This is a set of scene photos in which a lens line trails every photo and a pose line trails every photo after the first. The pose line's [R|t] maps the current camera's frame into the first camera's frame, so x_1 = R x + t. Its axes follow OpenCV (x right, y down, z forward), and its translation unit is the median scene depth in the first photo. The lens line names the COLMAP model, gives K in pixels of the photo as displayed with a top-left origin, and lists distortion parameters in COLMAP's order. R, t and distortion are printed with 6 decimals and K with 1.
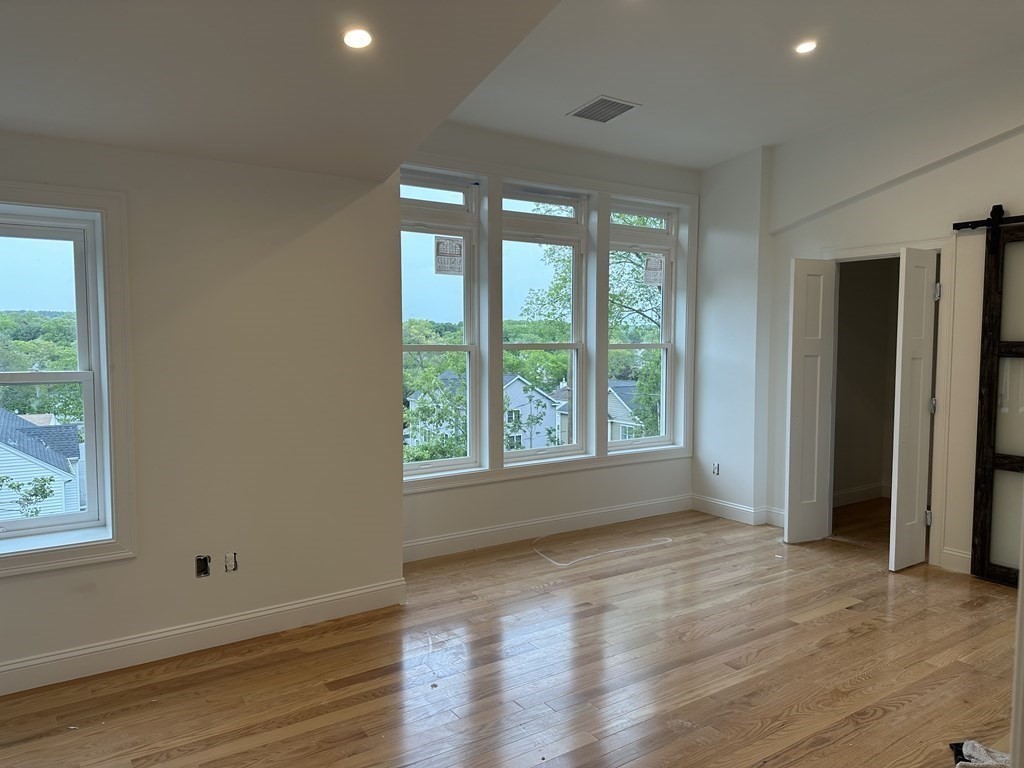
lens RADIAL K [[719.0, 0, 512.0], [0, 719.0, 384.0], [0, 0, 1]] dist [0.124744, -0.178607]
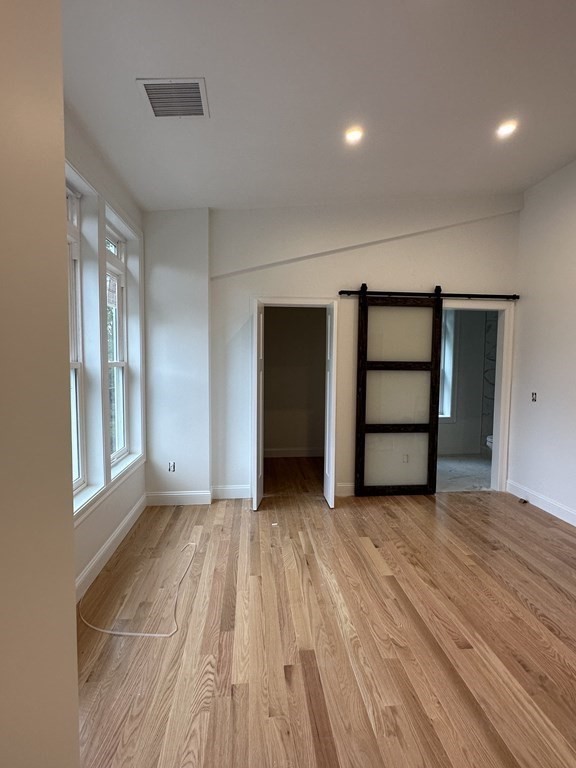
lens RADIAL K [[393.2, 0, 288.0], [0, 393.2, 384.0], [0, 0, 1]] dist [-0.001522, -0.000012]
pose [[0.476936, -0.051781, 0.877411, -0.221237], [0.049848, 0.998250, 0.031816, -0.035967], [-0.877523, 0.028563, 0.478682, 0.599843]]
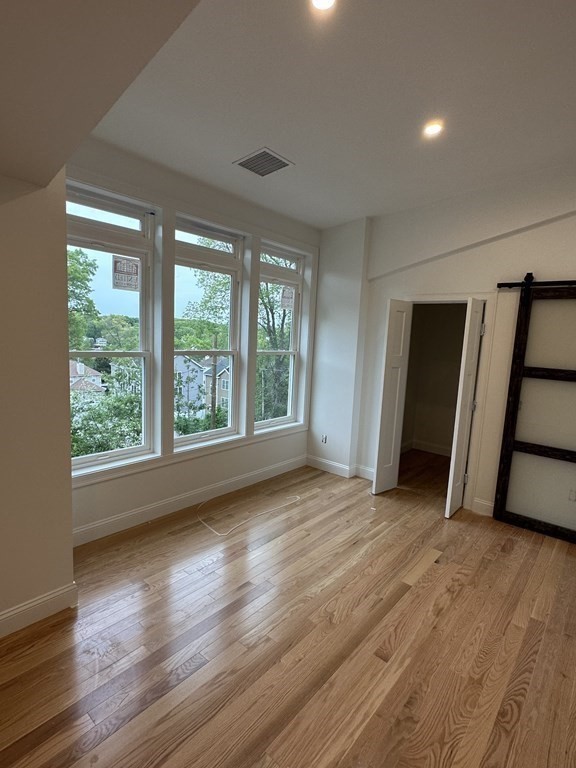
lens RADIAL K [[395.4, 0, 290.7], [0, 395.4, 384.7], [0, 0, 1]] dist [-0.001848, -0.000353]
pose [[0.960342, 0.011433, 0.278589, -0.009043], [-0.031059, 0.997327, 0.066135, -0.049932], [-0.277088, -0.072165, 0.958131, 0.304553]]
